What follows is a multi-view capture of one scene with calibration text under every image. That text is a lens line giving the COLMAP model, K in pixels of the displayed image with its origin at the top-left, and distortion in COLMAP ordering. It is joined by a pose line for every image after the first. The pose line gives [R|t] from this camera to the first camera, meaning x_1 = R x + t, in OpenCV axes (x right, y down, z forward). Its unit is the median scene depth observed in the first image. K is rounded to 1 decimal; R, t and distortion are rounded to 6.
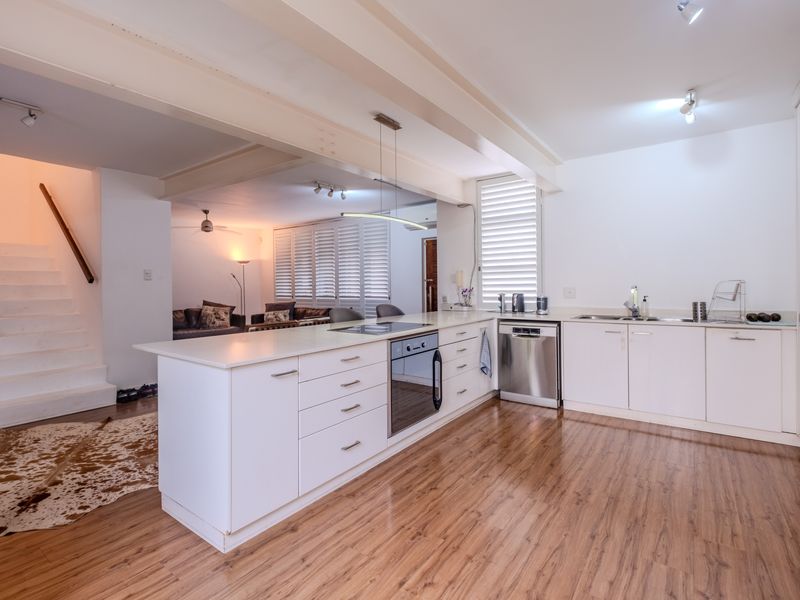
lens RADIAL K [[403.5, 0, 397.7], [0, 403.5, 297.7], [0, 0, 1]] dist [-0.002283, -0.000531]
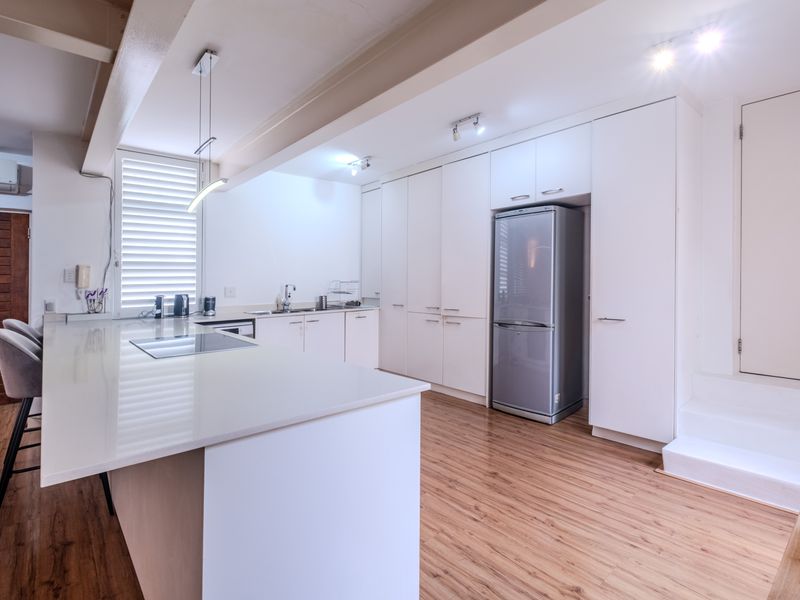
lens RADIAL K [[403.5, 0, 395.9], [0, 403.5, 297.0], [0, 0, 1]] dist [-0.002283, -0.000531]
pose [[0.218898, -0.031324, 0.975245, -0.467058], [0.040620, 0.998911, 0.022966, -0.005989], [-0.974902, 0.034587, 0.219932, 0.355651]]
